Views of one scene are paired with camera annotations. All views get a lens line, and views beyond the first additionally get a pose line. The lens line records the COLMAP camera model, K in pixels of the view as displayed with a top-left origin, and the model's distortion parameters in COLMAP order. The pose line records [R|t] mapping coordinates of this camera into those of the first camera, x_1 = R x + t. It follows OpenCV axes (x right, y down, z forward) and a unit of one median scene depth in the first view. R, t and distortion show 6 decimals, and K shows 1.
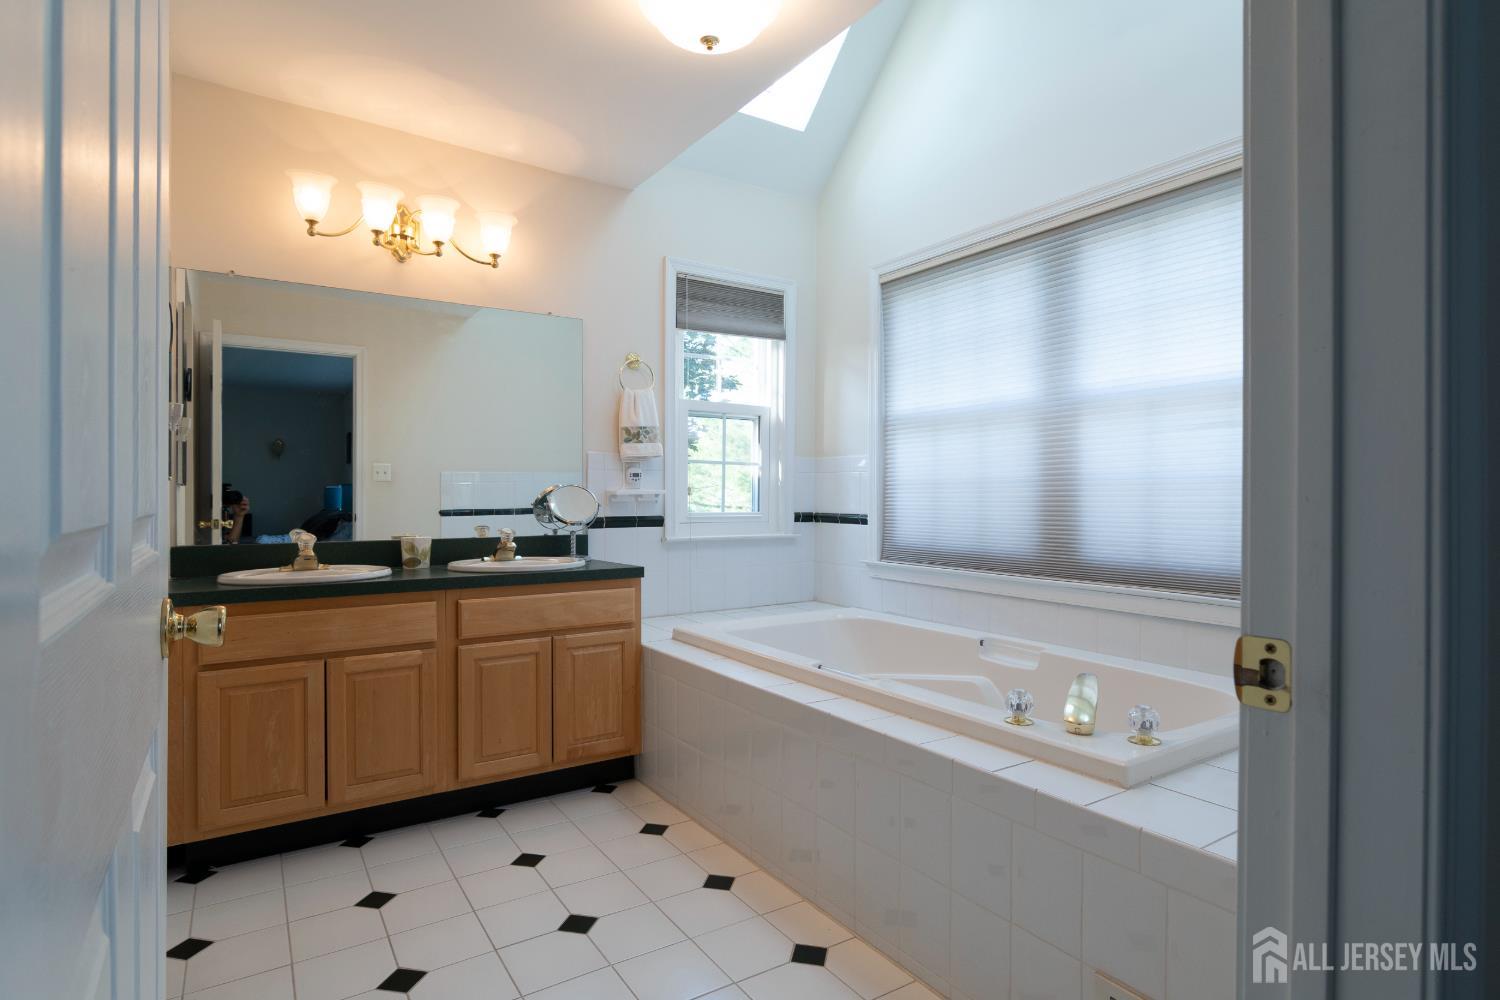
lens RADIAL K [[782.8, 0, 750.0], [0, 782.8, 500.0], [0, 0, 1]] dist [0.000011, 0.000596]
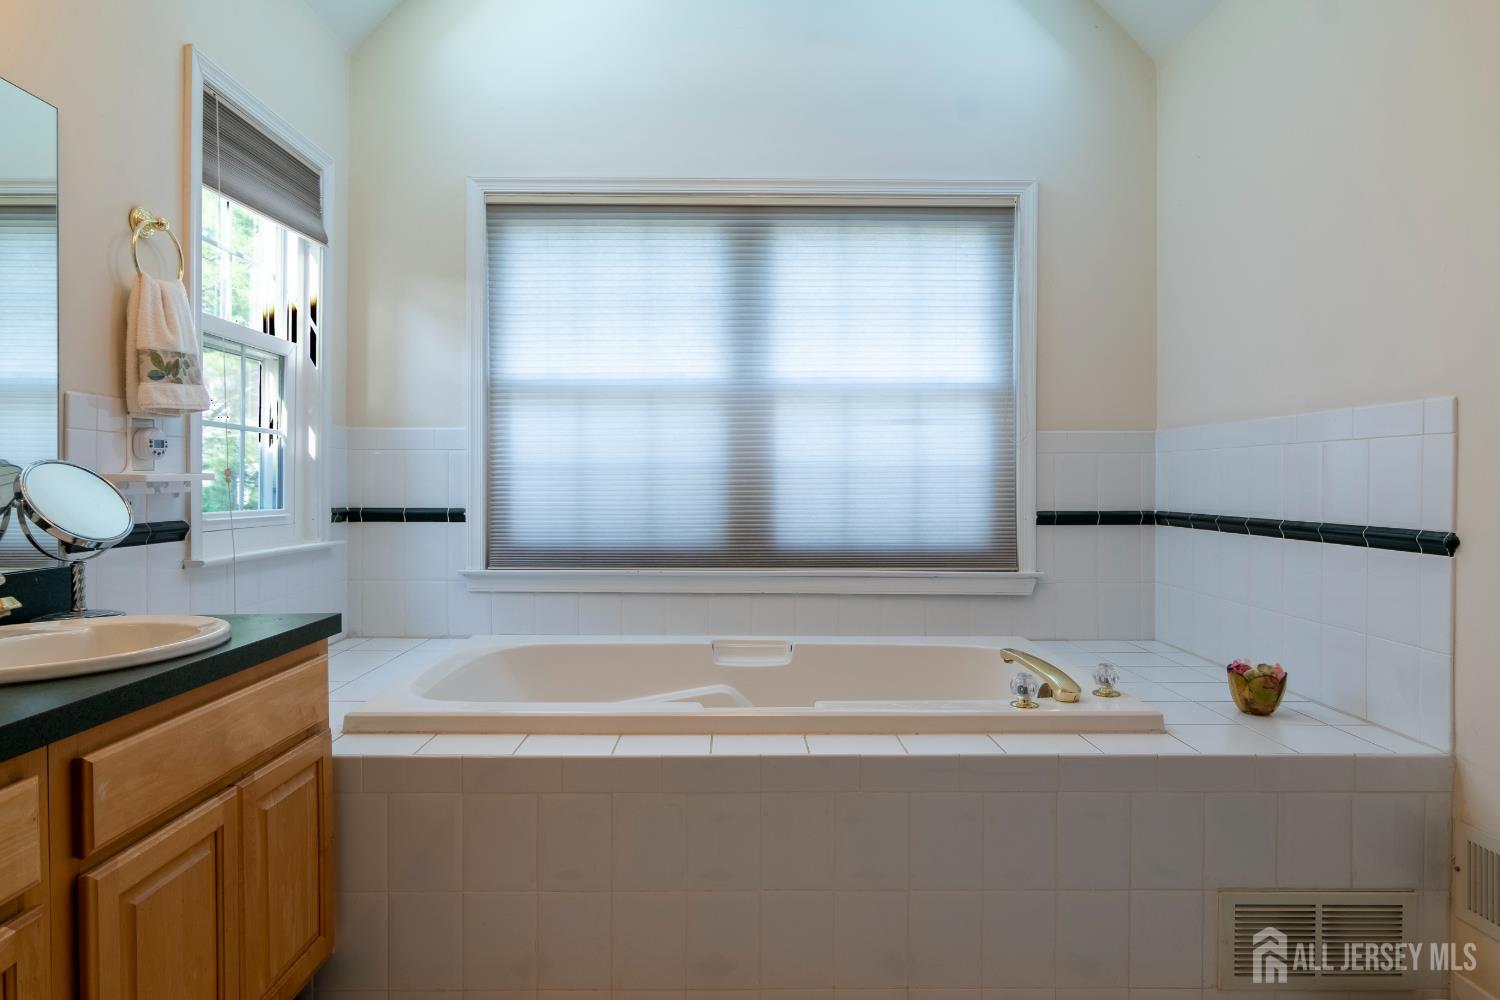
lens RADIAL K [[813.9, 0, 750.0], [0, 813.9, 500.0], [0, 0, 1]] dist [-0.029069, -0.000180]
pose [[0.543192, -0.017500, 0.839426, -0.386516], [0.004591, 0.999830, 0.017873, -0.002304], [-0.839596, -0.005854, 0.543180, 0.386164]]
